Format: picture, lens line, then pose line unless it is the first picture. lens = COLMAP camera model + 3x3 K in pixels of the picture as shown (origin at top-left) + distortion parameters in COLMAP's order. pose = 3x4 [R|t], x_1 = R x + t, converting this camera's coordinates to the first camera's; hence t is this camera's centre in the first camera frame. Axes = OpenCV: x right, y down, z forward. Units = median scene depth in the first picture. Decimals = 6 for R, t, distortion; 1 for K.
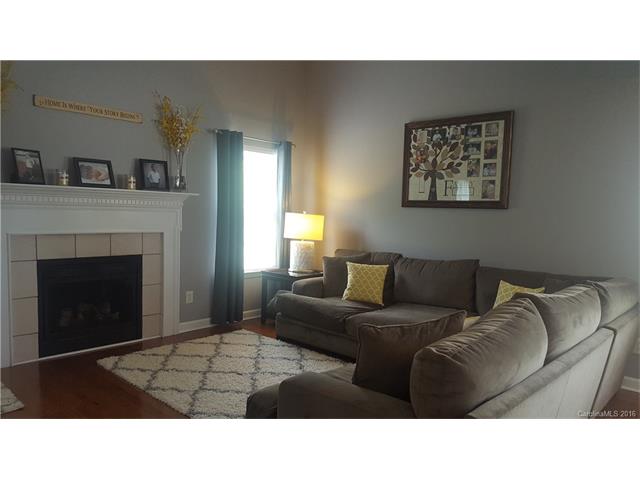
lens RADIAL K [[451.9, 0, 316.6], [0, 451.9, 244.1], [0, 0, 1]] dist [0.083870, -0.147950]
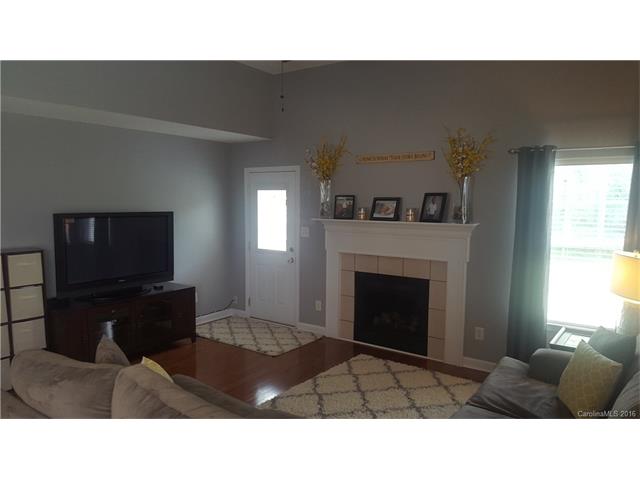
lens RADIAL K [[451.9, 0, 316.6], [0, 451.9, 244.1], [0, 0, 1]] dist [0.083870, -0.147950]
pose [[0.135122, 0.064695, -0.988715, 0.687513], [-0.080502, 0.995284, 0.054123, -0.105093], [0.987553, 0.072281, 0.139693, 0.612106]]
